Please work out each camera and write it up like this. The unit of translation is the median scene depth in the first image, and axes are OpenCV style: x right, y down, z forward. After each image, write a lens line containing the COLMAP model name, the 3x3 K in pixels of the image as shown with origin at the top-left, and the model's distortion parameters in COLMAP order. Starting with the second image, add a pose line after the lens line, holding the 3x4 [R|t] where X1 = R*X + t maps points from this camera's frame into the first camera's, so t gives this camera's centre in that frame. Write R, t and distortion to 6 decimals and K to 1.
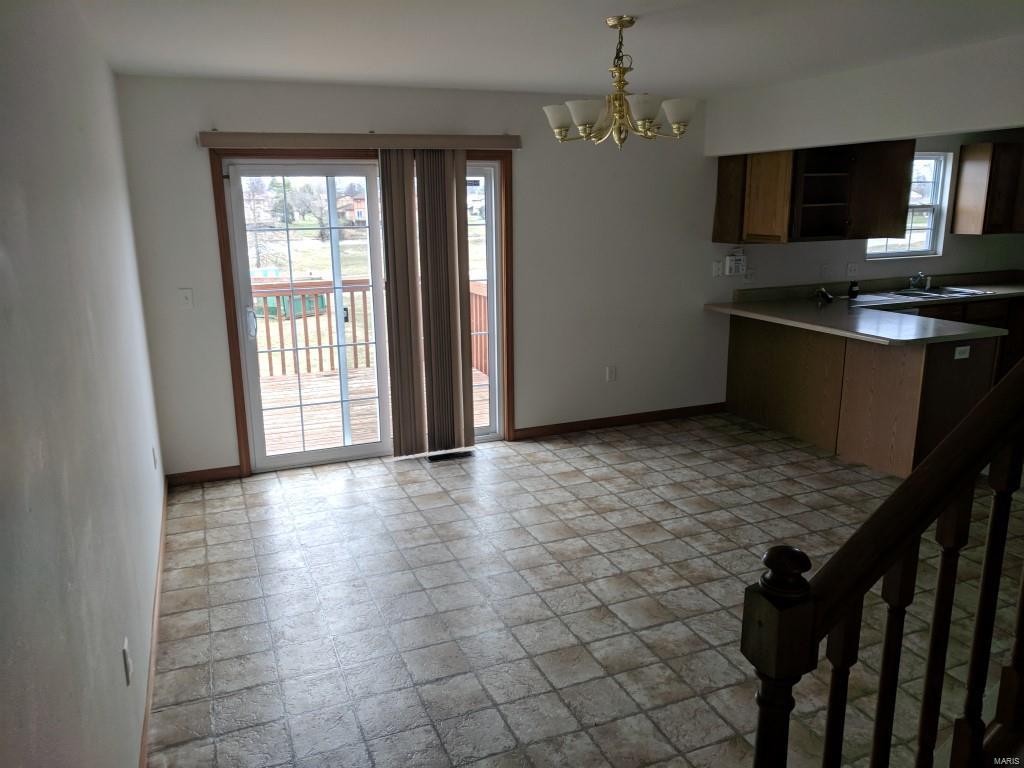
lens RADIAL K [[767.1, 0, 516.9], [0, 767.1, 380.4], [0, 0, 1]] dist [0.014015, -0.000846]
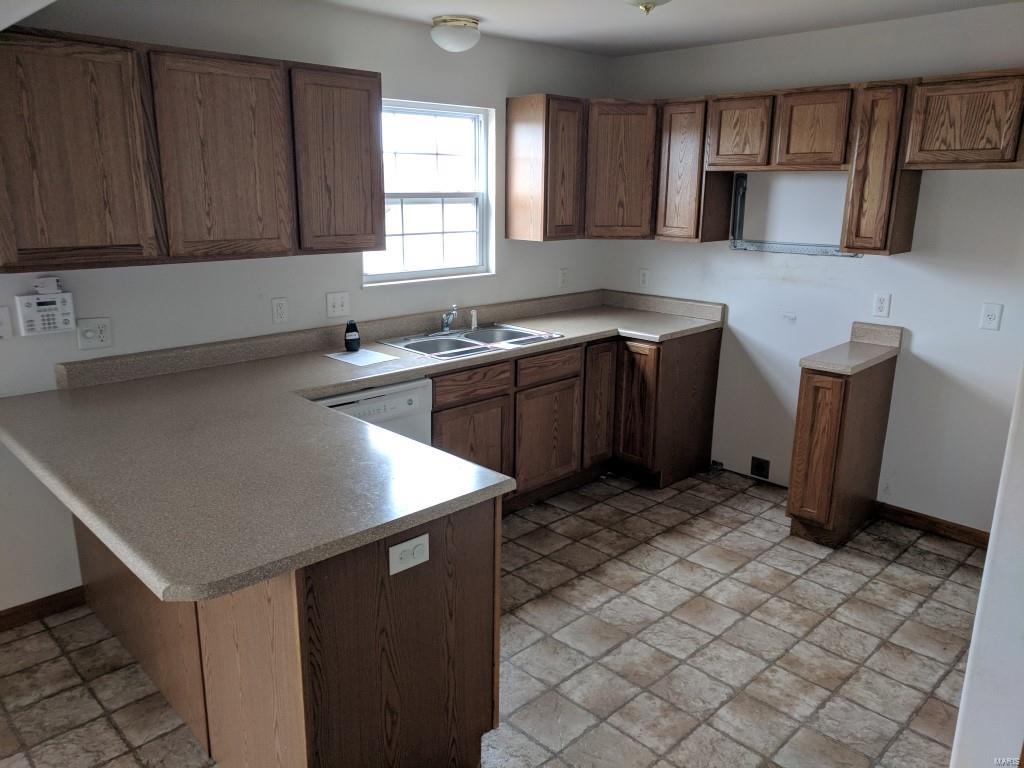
lens RADIAL K [[767.1, 0, 506.1], [0, 767.1, 393.5], [0, 0, 1]] dist [0.014015, -0.000846]
pose [[0.930890, -0.075379, 0.357439, 0.356730], [0.063351, 0.996965, 0.045258, -0.100198], [-0.359766, -0.019486, 0.932839, 0.441582]]
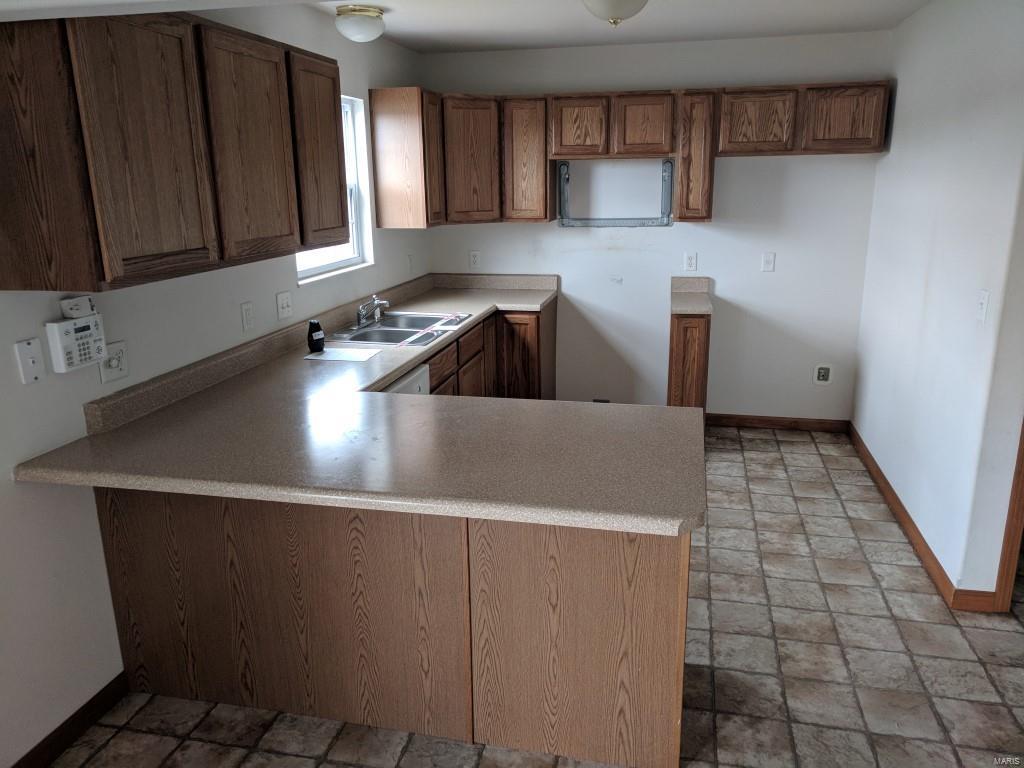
lens RADIAL K [[767.1, 0, 515.5], [0, 767.1, 394.4], [0, 0, 1]] dist [0.014015, -0.000846]
pose [[0.580308, -0.217156, 0.784911, 0.103448], [0.192519, 0.973057, 0.126874, -0.125643], [-0.791315, 0.077484, 0.606480, 0.577802]]
